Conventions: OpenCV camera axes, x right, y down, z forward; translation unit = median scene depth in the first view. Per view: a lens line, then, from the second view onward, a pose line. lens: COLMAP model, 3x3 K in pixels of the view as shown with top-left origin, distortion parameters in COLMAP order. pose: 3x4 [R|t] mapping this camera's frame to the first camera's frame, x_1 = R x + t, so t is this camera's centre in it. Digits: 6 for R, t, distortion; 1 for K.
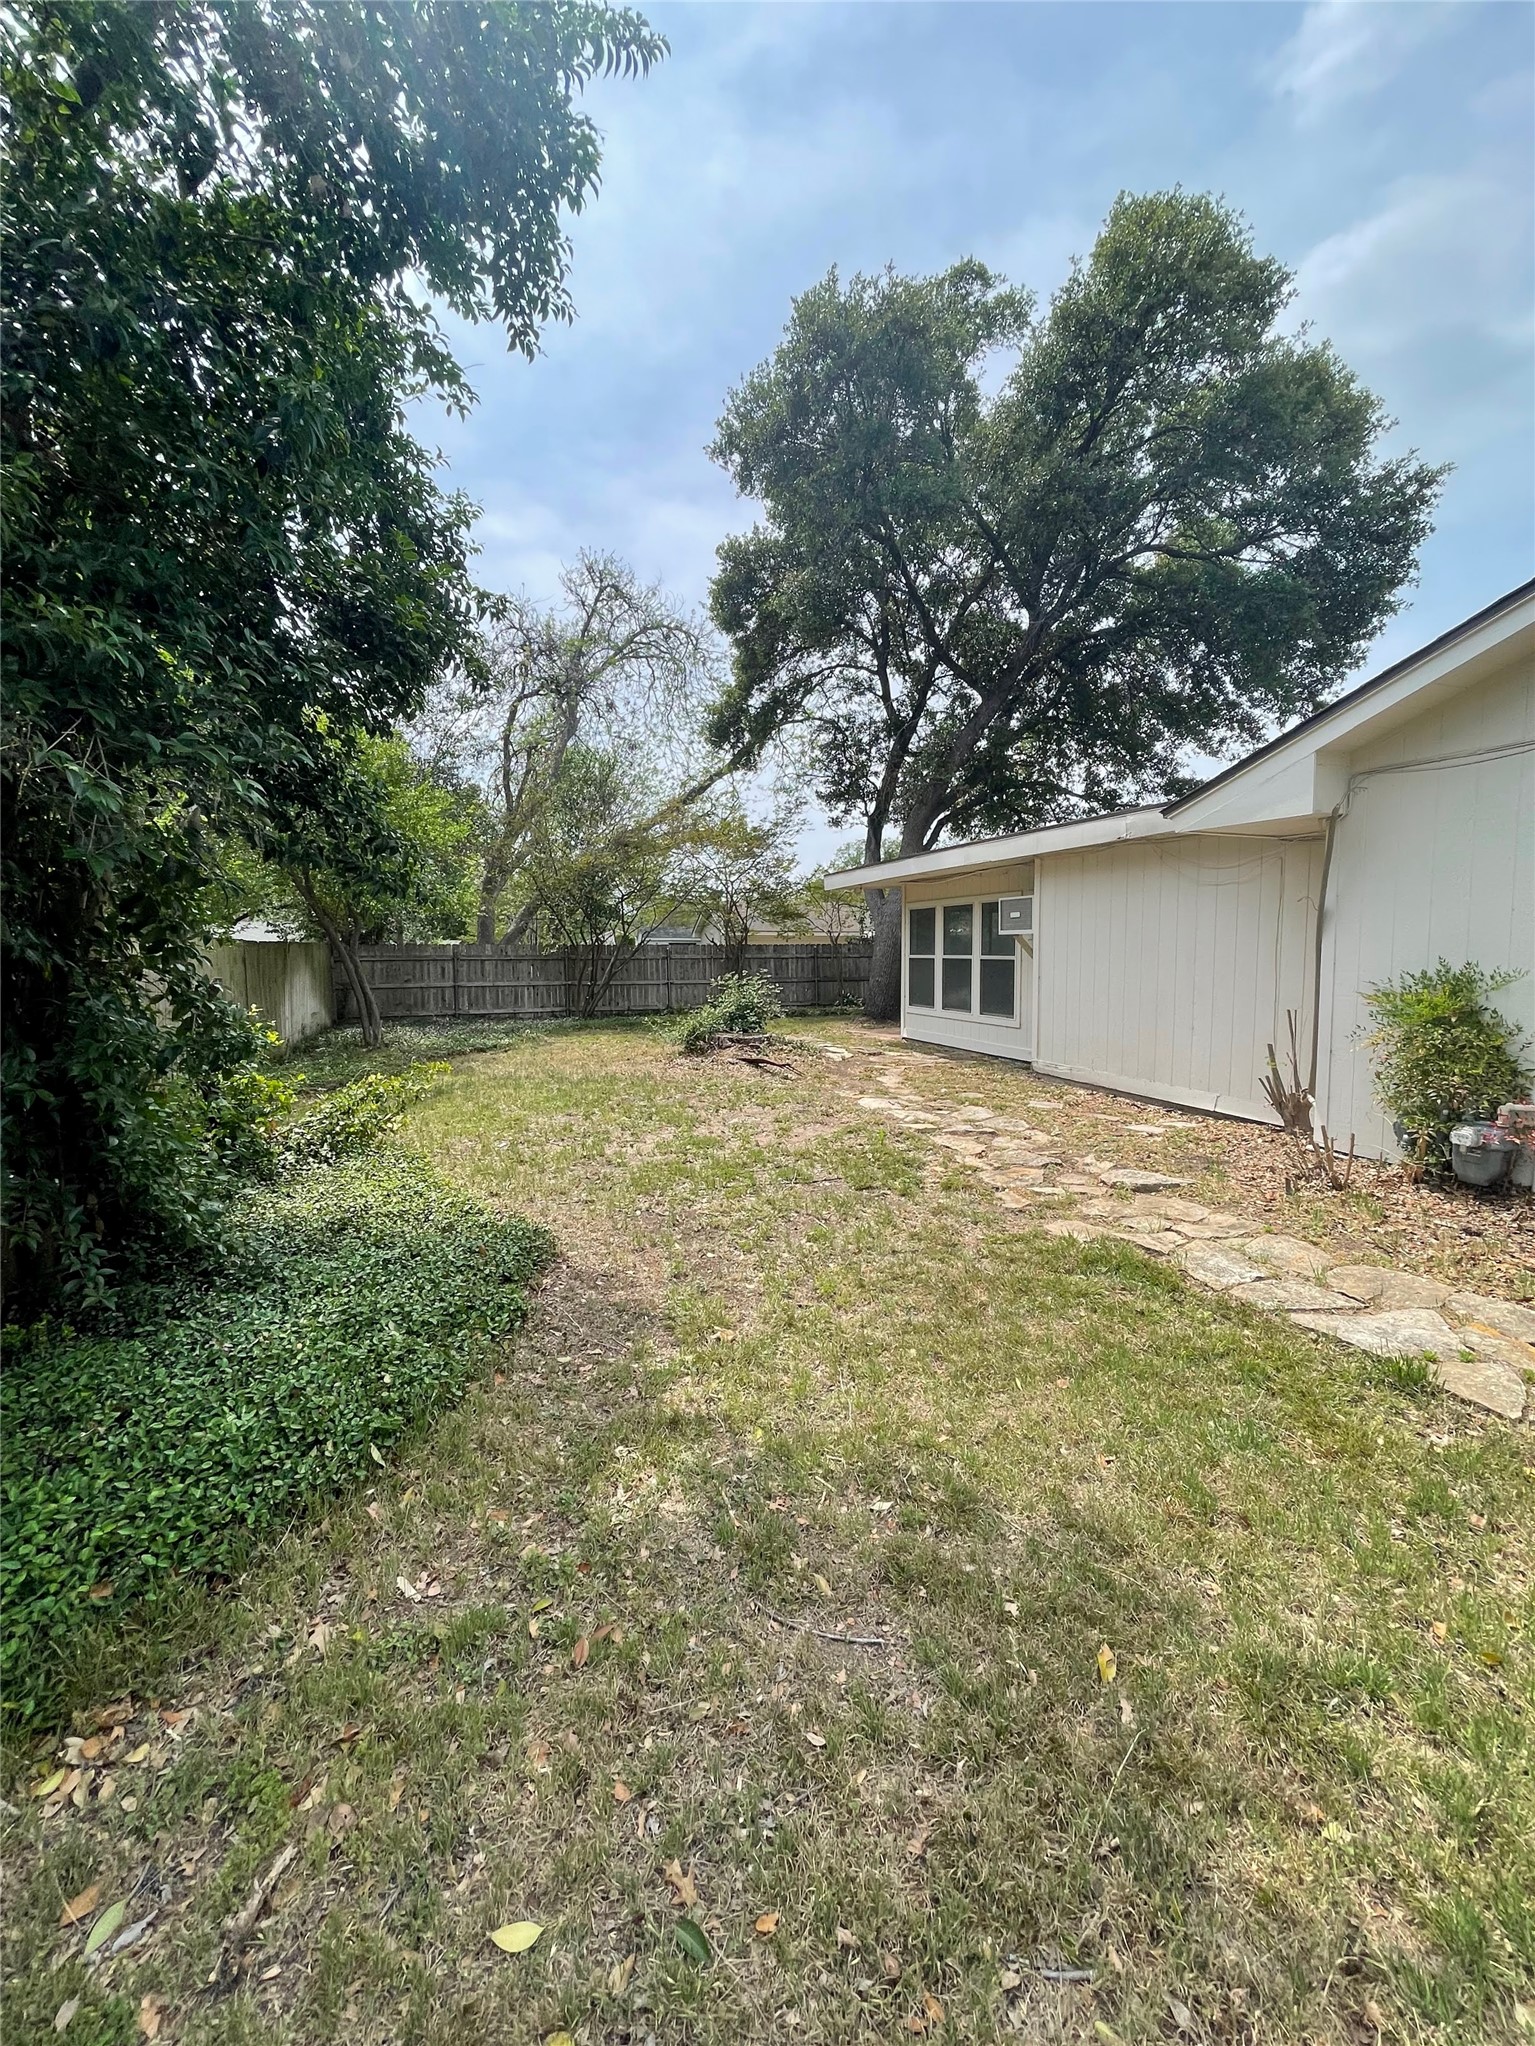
lens RADIAL K [[854.7, 0, 772.1], [0, 854.7, 1011.3], [0, 0, 1]] dist [-0.008066, 0.000160]
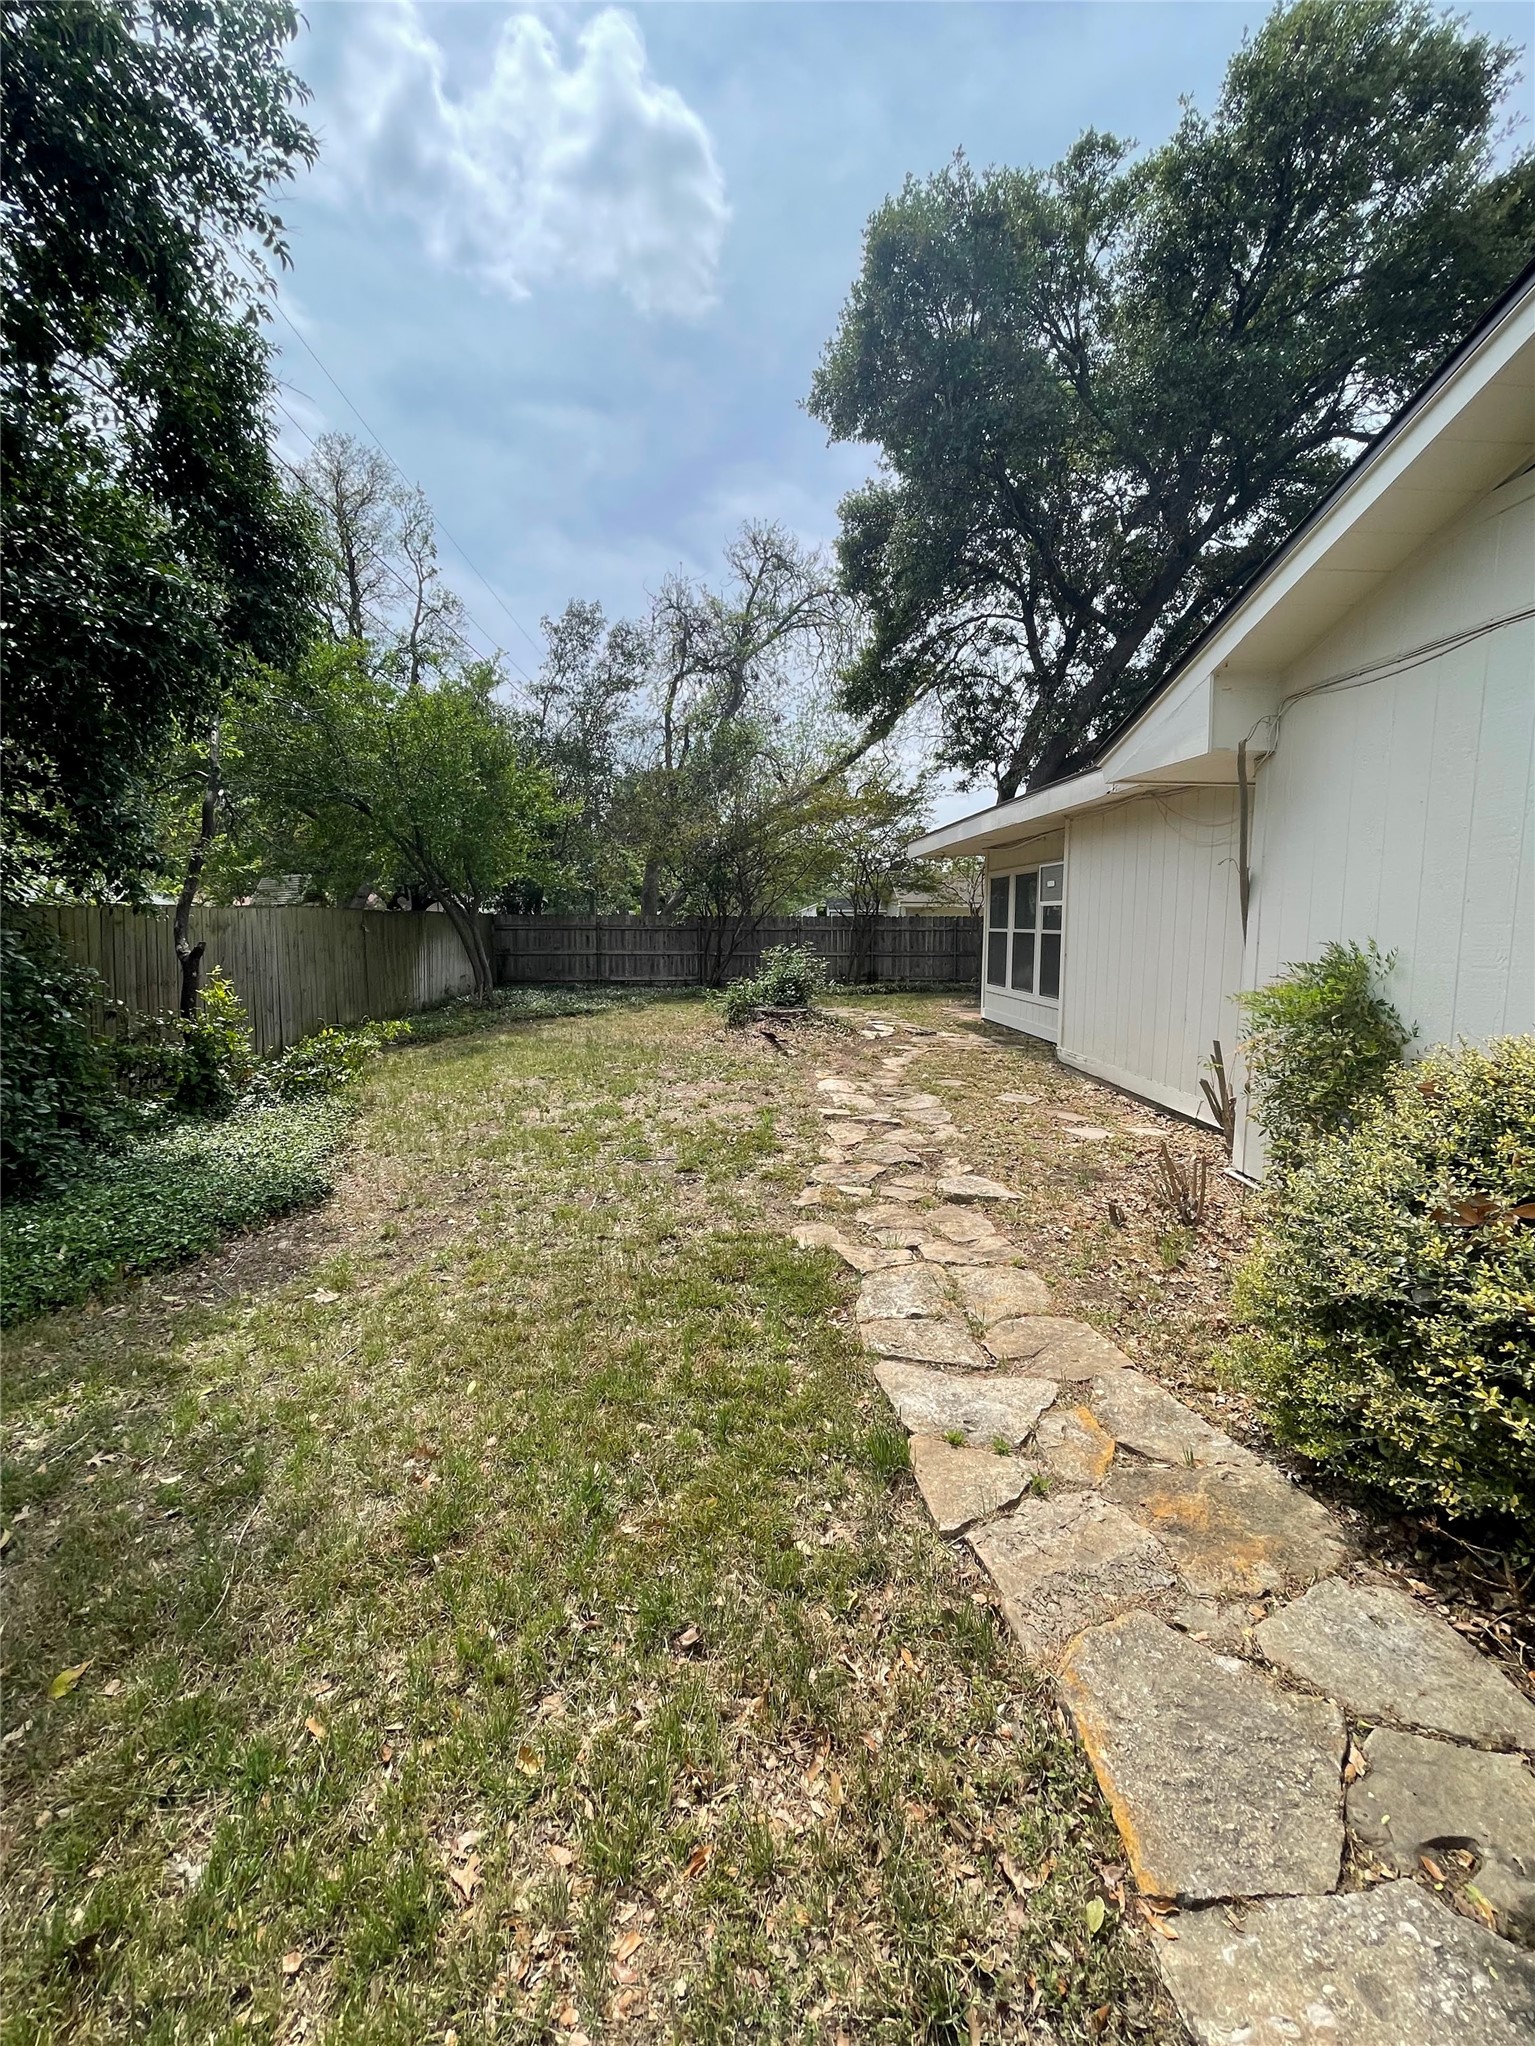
lens RADIAL K [[854.7, 0, 772.1], [0, 854.7, 1011.3], [0, 0, 1]] dist [-0.008066, 0.000160]
pose [[0.959861, 0.036800, -0.278052, 0.207609], [-0.027879, 0.998964, 0.035971, -0.003639], [0.279088, -0.026776, 0.959892, 0.051553]]
